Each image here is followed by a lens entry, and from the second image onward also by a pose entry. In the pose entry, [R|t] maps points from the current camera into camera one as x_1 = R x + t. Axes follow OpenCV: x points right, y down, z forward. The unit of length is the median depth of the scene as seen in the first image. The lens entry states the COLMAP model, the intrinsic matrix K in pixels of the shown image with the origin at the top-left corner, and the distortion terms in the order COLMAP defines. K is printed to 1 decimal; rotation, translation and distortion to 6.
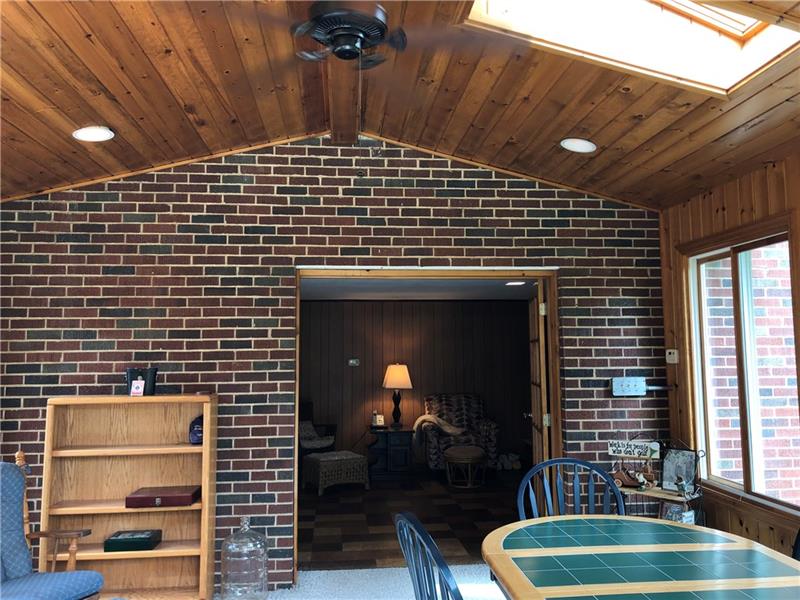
lens RADIAL K [[644.3, 0, 393.9], [0, 644.3, 289.4], [0, 0, 1]] dist [0.014397, 0.003593]
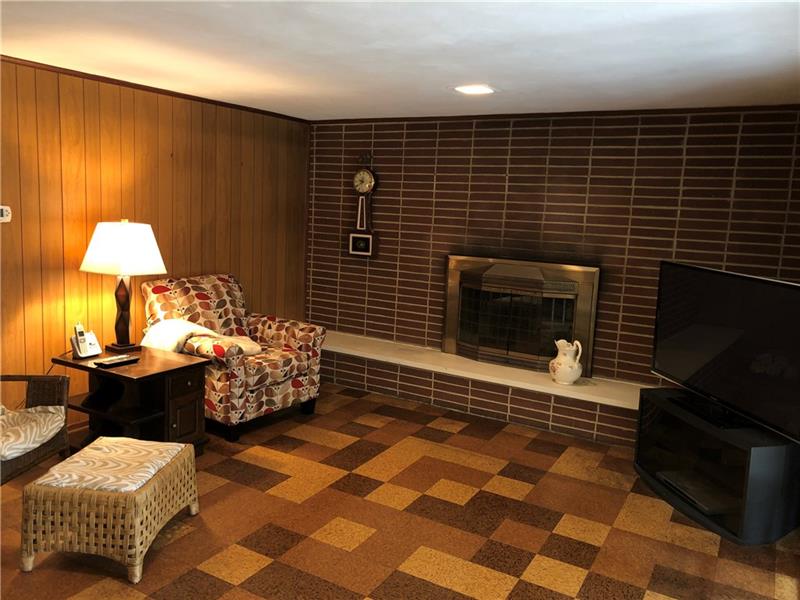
lens RADIAL K [[644.3, 0, 393.9], [0, 644.3, 289.4], [0, 0, 1]] dist [0.014397, 0.003593]
pose [[0.582107, -0.076296, 0.809525, -0.260895], [-0.124903, 0.975382, 0.181742, 0.056765], [-0.803462, -0.206905, 0.558246, 0.584796]]
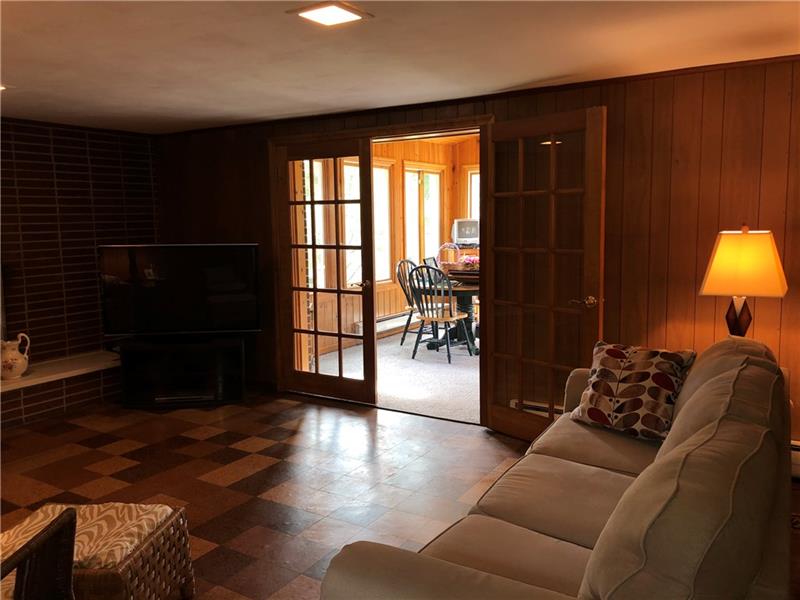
lens RADIAL K [[644.3, 0, 393.9], [0, 644.3, 289.4], [0, 0, 1]] dist [0.014397, 0.003593]
pose [[-0.794353, -0.047347, 0.605608, -0.341853], [-0.040169, 0.998870, 0.025404, 0.111109], [-0.606126, -0.004147, -0.795358, 1.005921]]
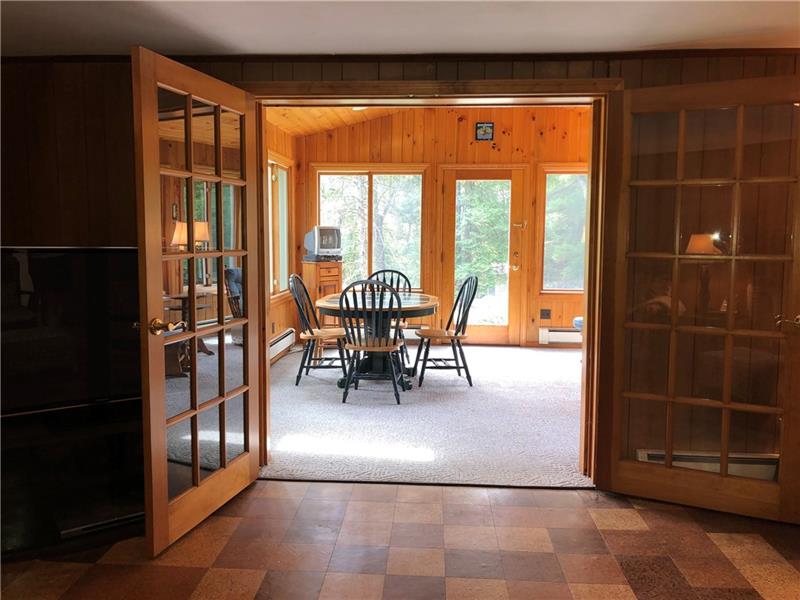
lens RADIAL K [[656.8, 0, 400.5], [0, 656.8, 285.0], [0, 0, 1]] dist [0.012983, 0.006768]
pose [[-0.986741, -0.013280, 0.161761, -0.025534], [-0.017364, 0.999565, -0.023859, 0.118896], [-0.161373, -0.026351, -0.986542, 0.963977]]
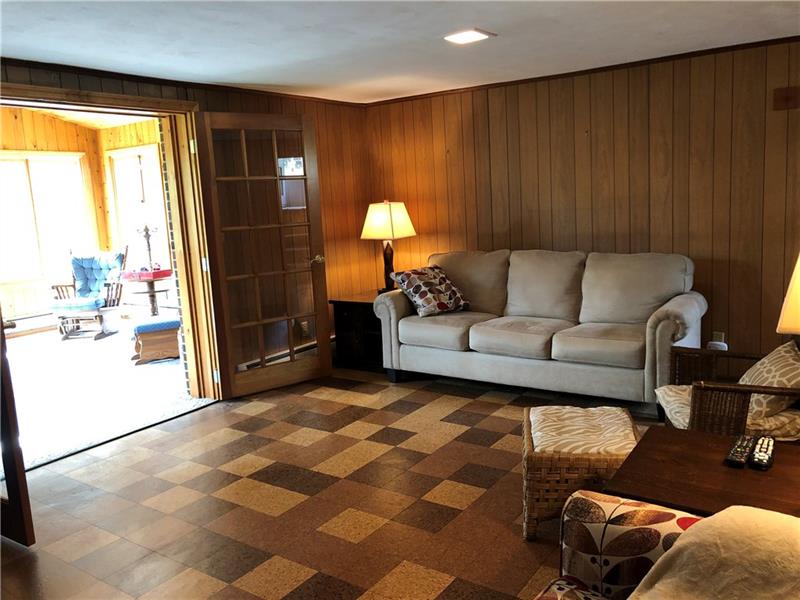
lens RADIAL K [[644.3, 0, 393.9], [0, 644.3, 289.4], [0, 0, 1]] dist [0.014397, 0.003593]
pose [[-0.657703, 0.150224, -0.738146, 0.218579], [0.135528, 0.987521, 0.080217, 0.114759], [0.740985, -0.047281, -0.669855, 1.025684]]
